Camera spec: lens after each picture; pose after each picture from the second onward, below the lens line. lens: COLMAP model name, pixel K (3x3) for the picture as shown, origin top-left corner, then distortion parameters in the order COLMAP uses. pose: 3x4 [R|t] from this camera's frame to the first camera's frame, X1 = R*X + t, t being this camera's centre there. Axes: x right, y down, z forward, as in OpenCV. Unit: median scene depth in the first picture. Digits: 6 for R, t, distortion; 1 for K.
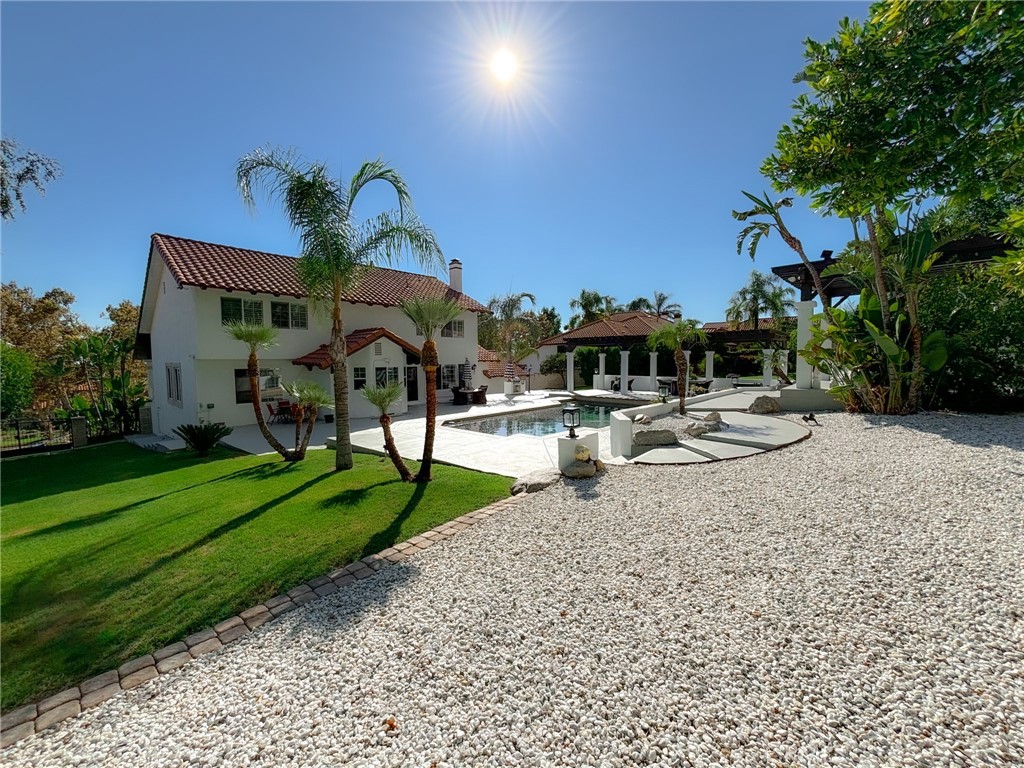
lens RADIAL K [[410.6, 0, 513.3], [0, 410.6, 383.6], [0, 0, 1]] dist [-0.002301, 0.001863]
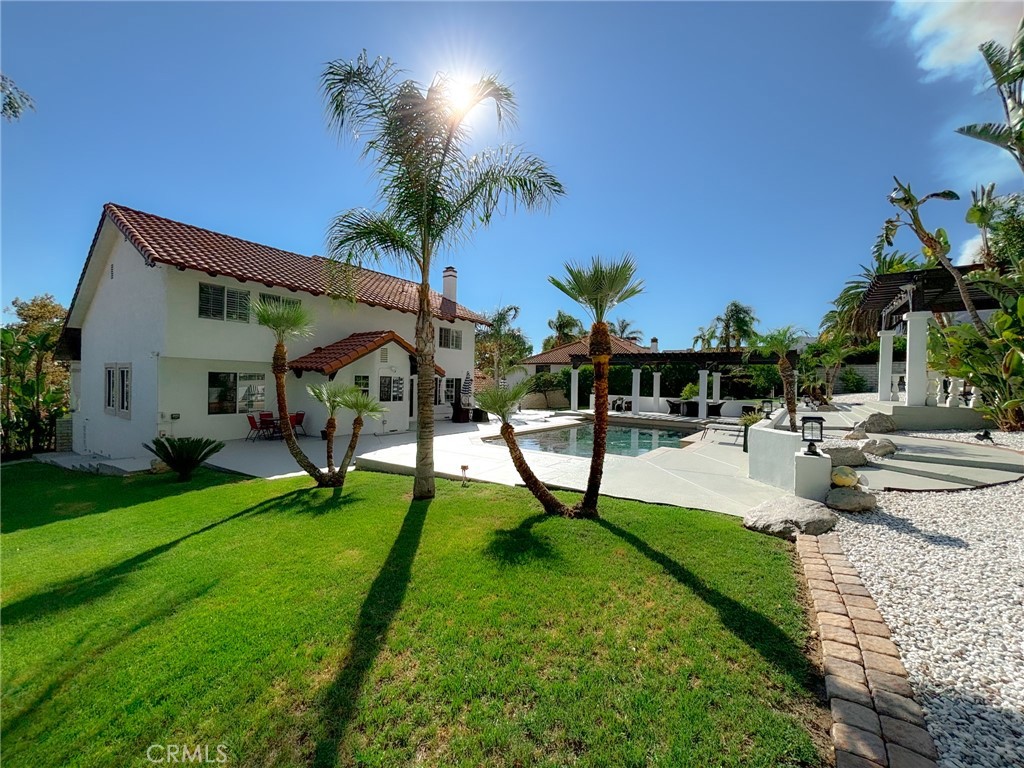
lens RADIAL K [[410.6, 0, 516.8], [0, 410.6, 384.7], [0, 0, 1]] dist [-0.002301, 0.001863]
pose [[0.991433, 0.029356, 0.127277, -0.172694], [-0.022687, 0.998308, -0.053535, 0.019504], [-0.128633, 0.050188, 0.990421, 0.113901]]
